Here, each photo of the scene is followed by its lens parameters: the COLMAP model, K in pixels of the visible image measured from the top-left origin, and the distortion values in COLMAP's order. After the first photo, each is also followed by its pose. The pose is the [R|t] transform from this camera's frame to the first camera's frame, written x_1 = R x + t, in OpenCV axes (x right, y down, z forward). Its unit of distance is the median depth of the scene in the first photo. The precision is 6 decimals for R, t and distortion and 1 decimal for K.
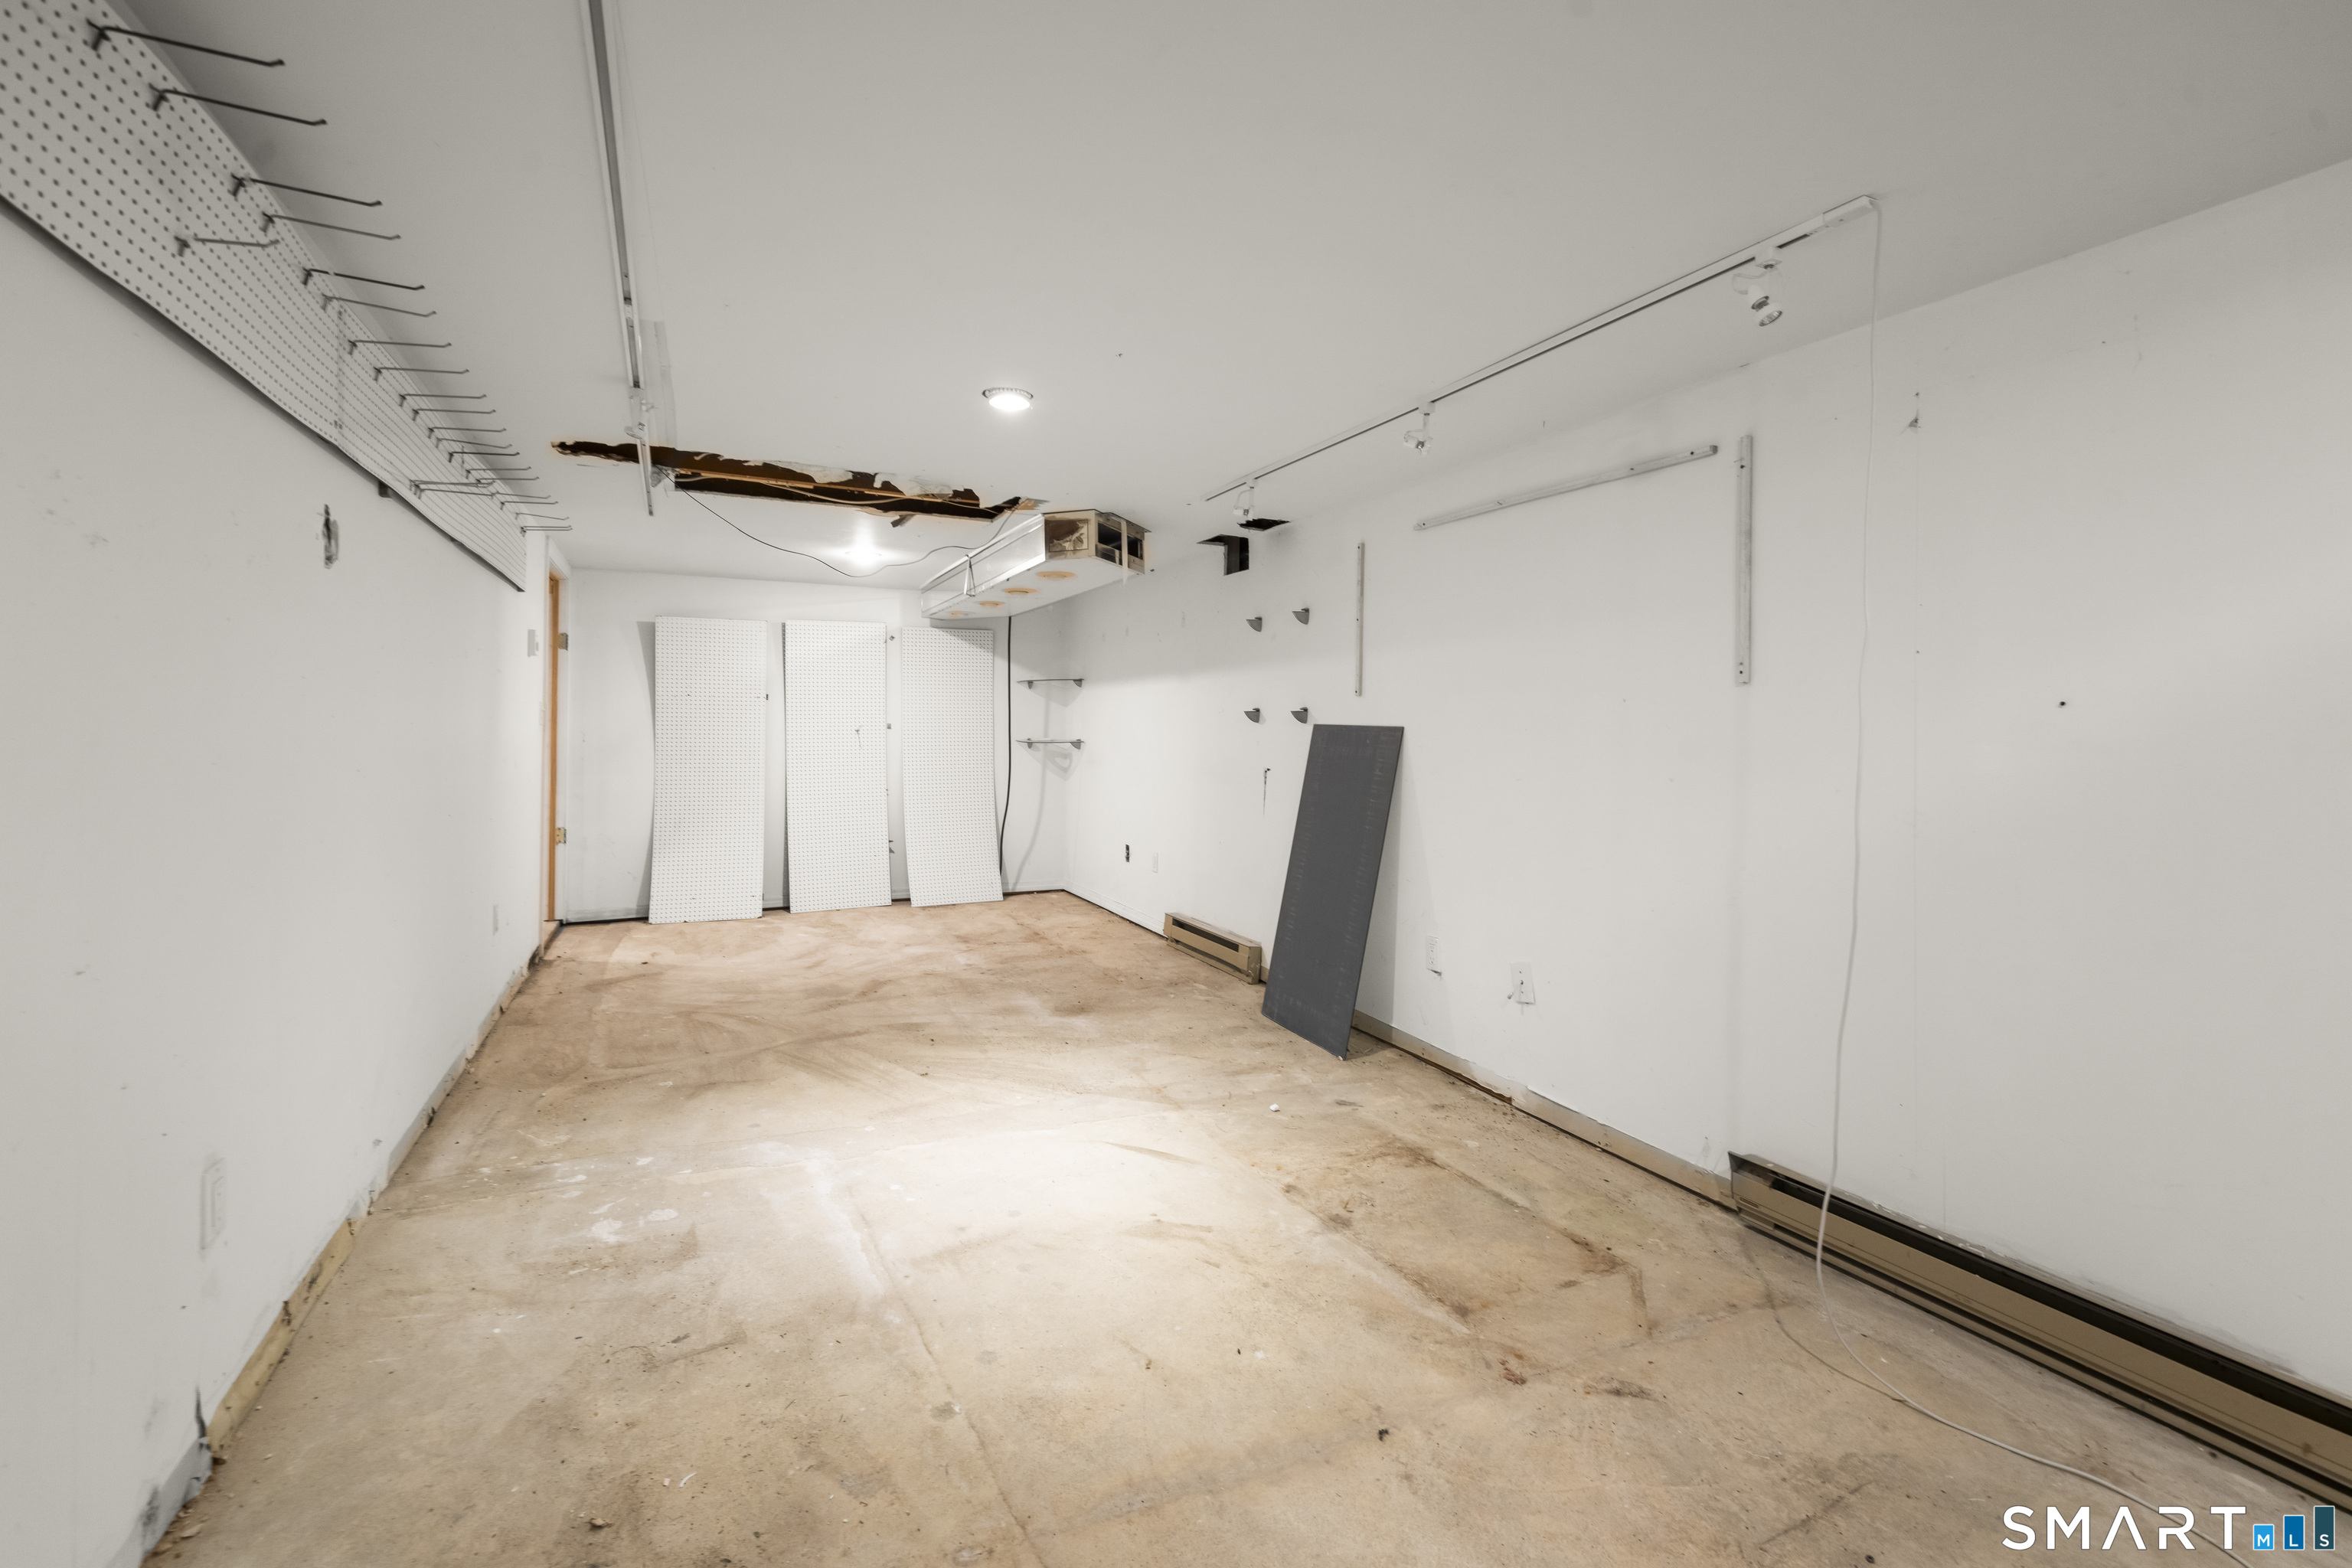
lens RADIAL K [[1016.0, 0, 1167.6], [0, 1016.0, 702.5], [0, 0, 1]] dist [-0.001153, 0.000002]
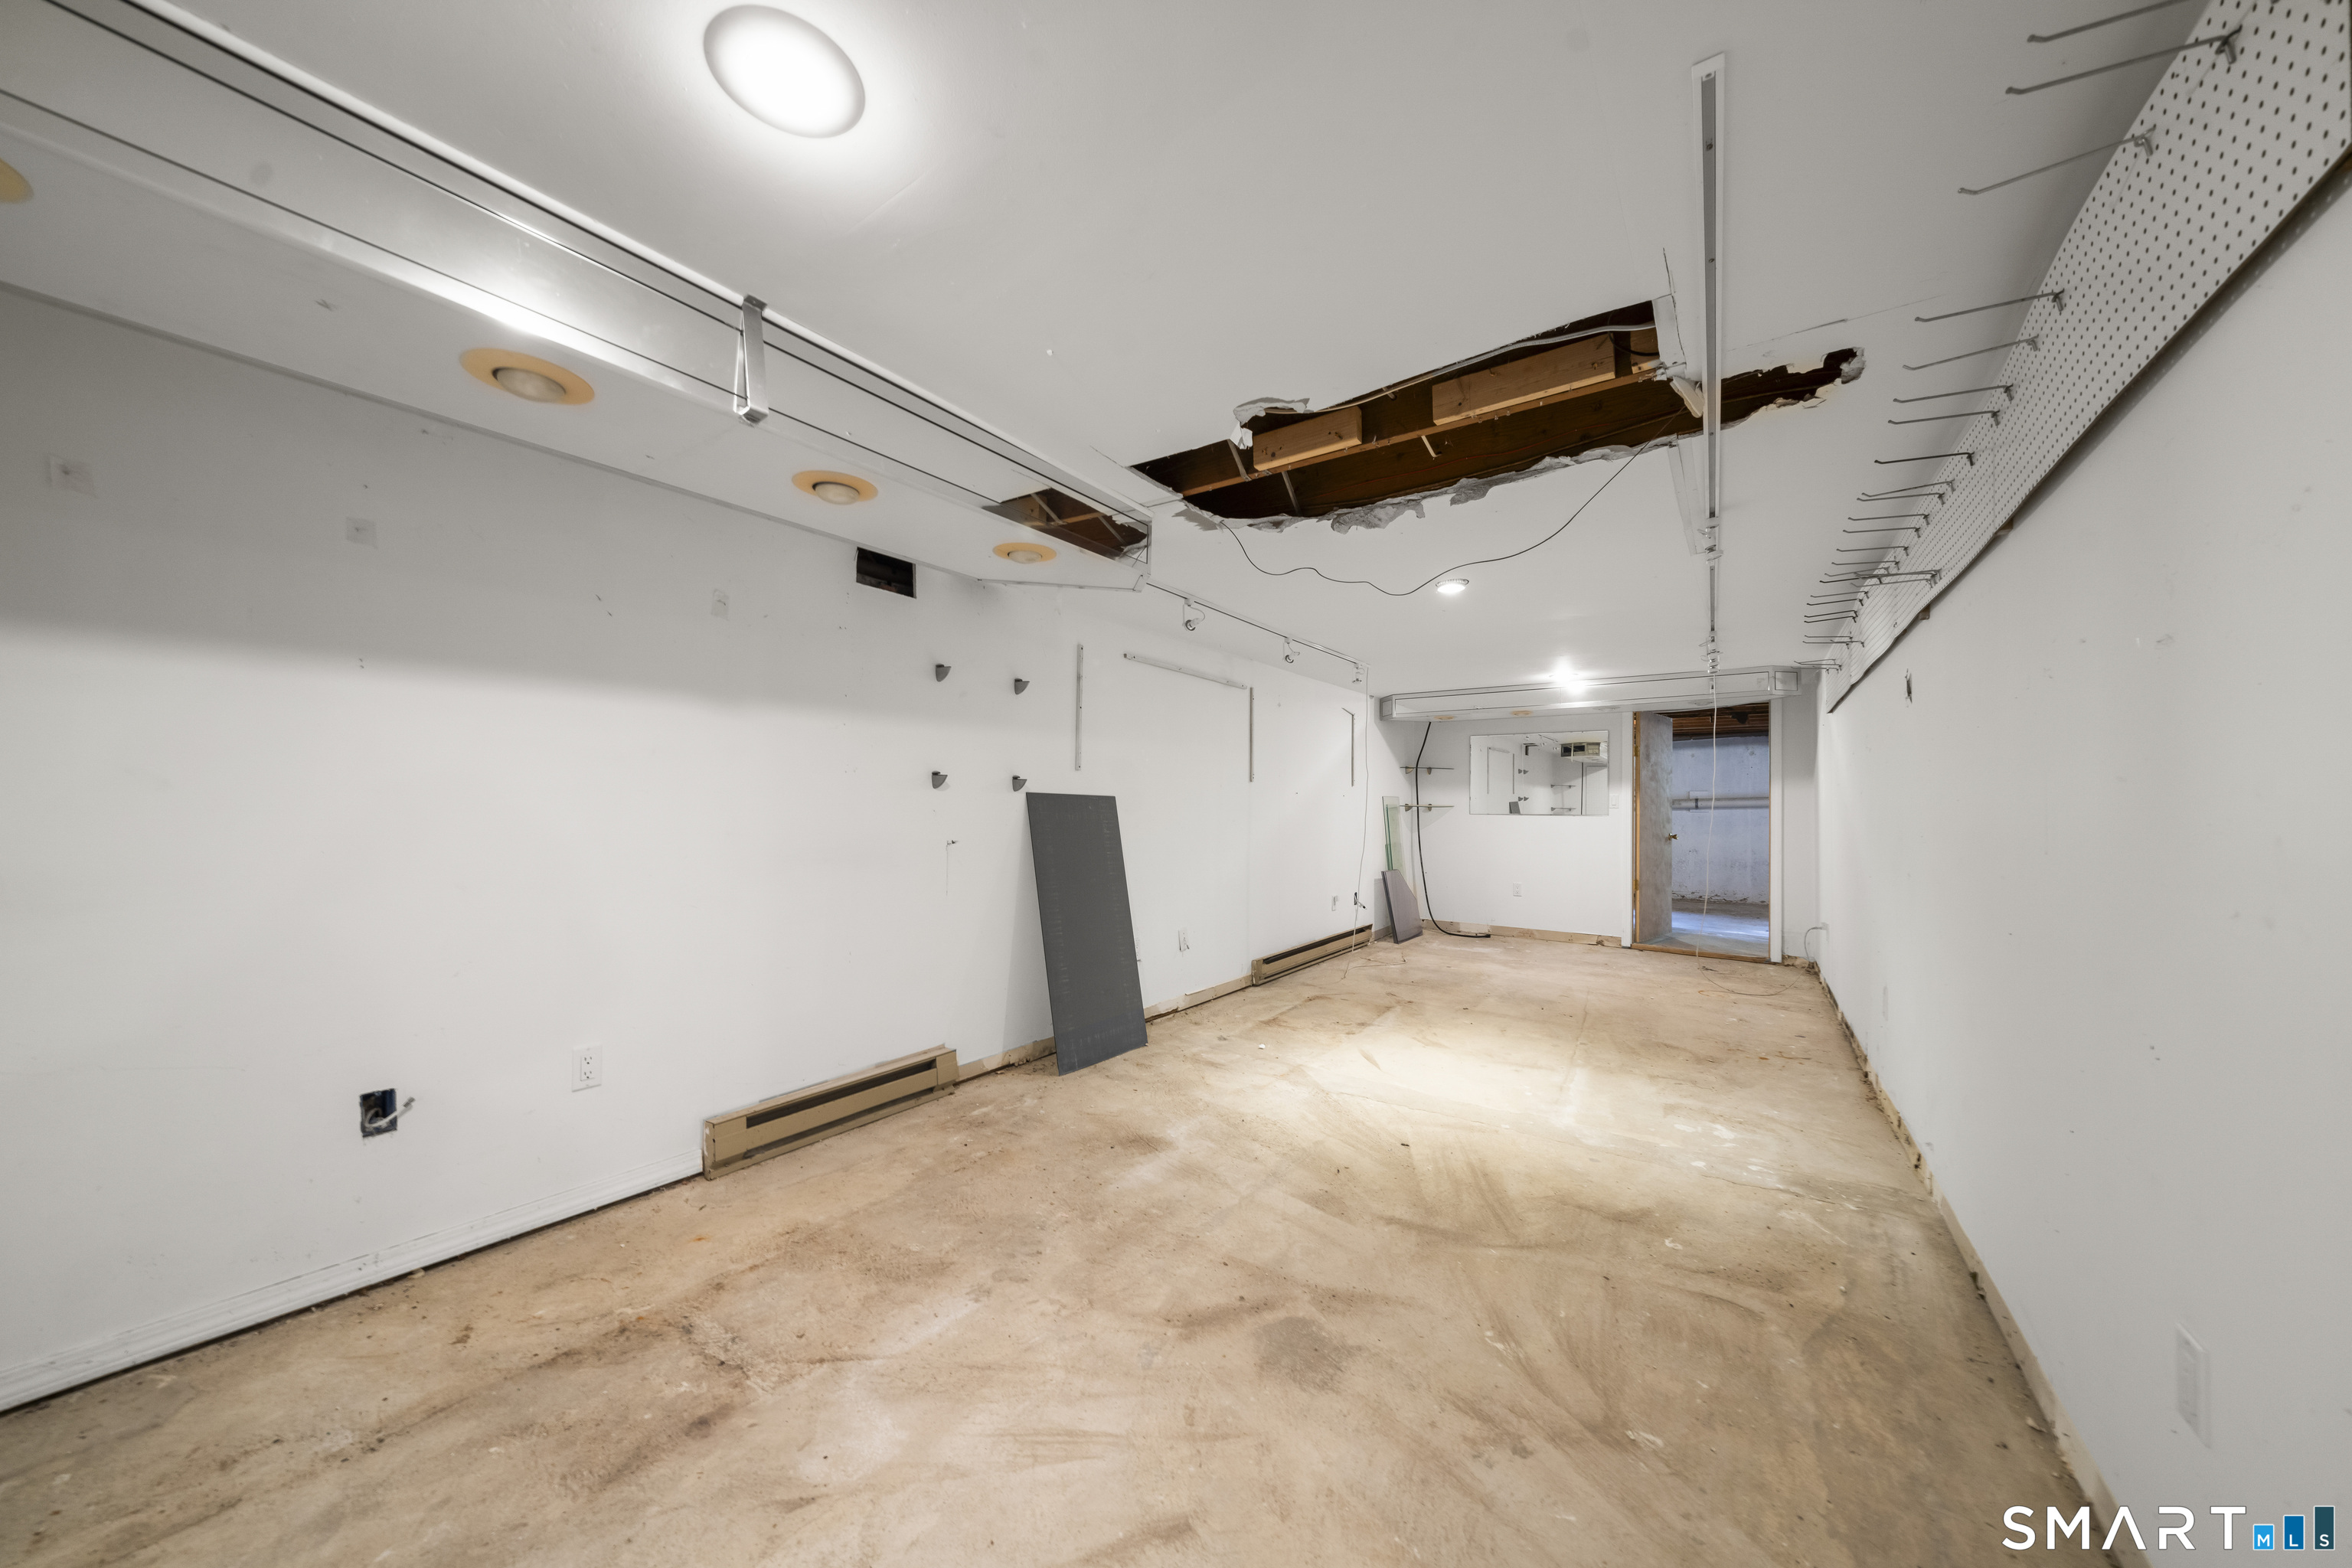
lens RADIAL K [[810.0, 0, 1170.5], [0, 810.0, 779.8], [0, 0, 1]] dist [-0.006196, -0.000158]
pose [[-0.503581, 0.014169, 0.863832, -0.873582], [-0.035322, 0.998692, -0.036973, 0.045875], [-0.863226, -0.049132, -0.502421, 1.728592]]
